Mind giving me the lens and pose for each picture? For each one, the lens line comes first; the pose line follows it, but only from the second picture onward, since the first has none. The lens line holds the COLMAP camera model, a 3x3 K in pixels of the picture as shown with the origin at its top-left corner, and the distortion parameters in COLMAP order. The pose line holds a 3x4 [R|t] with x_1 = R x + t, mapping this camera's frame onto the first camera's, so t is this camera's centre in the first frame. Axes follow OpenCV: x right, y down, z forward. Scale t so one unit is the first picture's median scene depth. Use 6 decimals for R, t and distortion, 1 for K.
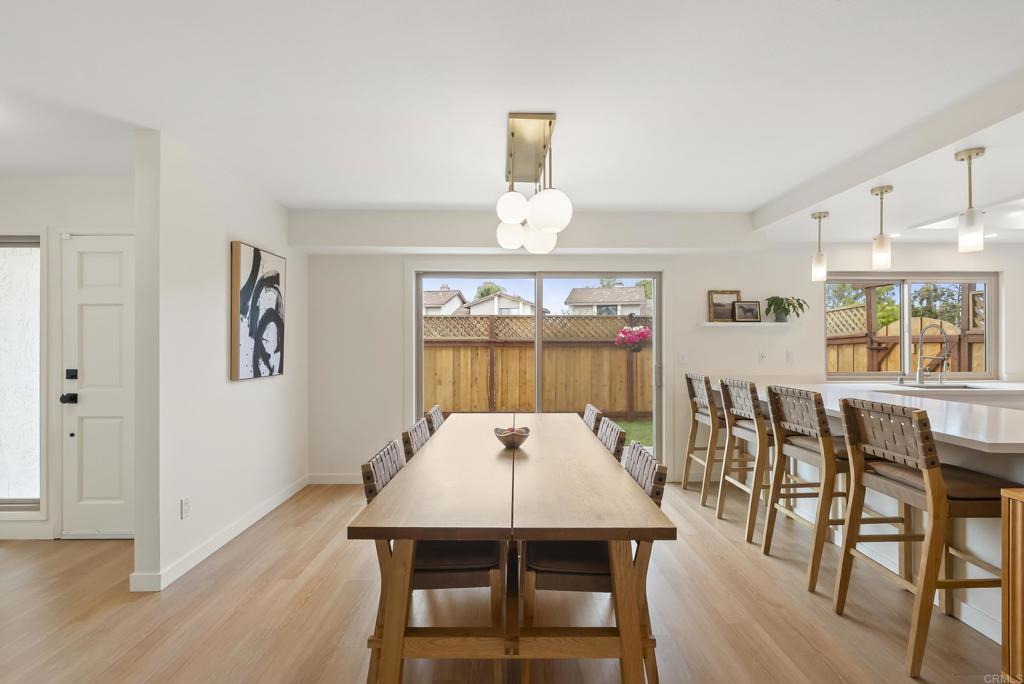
lens RADIAL K [[468.6, 0, 520.4], [0, 468.6, 338.6], [0, 0, 1]] dist [-0.001983, 0.000919]
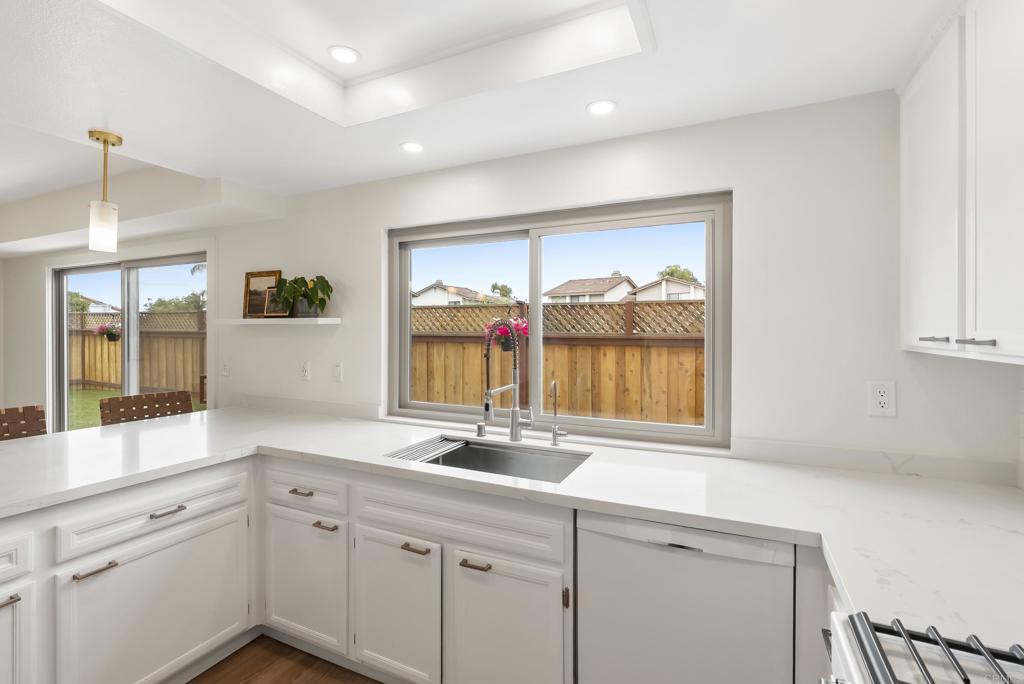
lens RADIAL K [[468.6, 0, 513.3], [0, 468.6, 330.8], [0, 0, 1]] dist [-0.001983, 0.000919]
pose [[0.892491, 0.002321, -0.451059, 1.056758], [0.002635, 0.999943, 0.010359, -0.022169], [0.451057, -0.010434, 0.892434, 0.548552]]
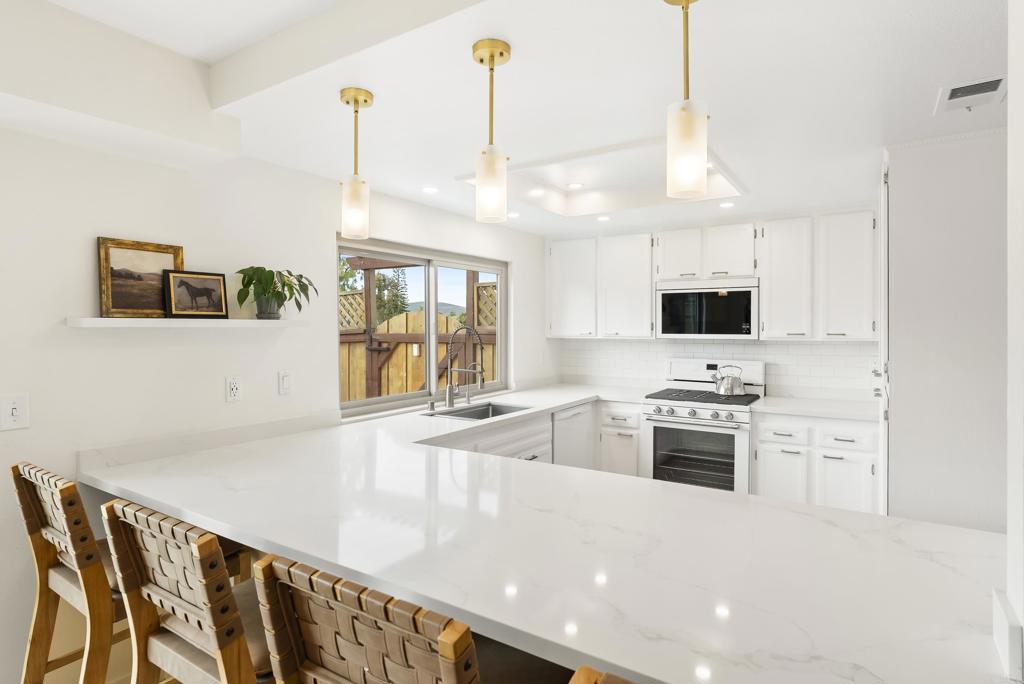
lens RADIAL K [[544.2, 0, 513.1], [0, 544.2, 334.6], [0, 0, 1]] dist [-0.001417, -0.000284]
pose [[0.569778, -0.011937, 0.821712, 0.218312], [-0.005820, 0.999811, 0.018560, -0.029552], [-0.821778, -0.015357, 0.569601, 0.435908]]
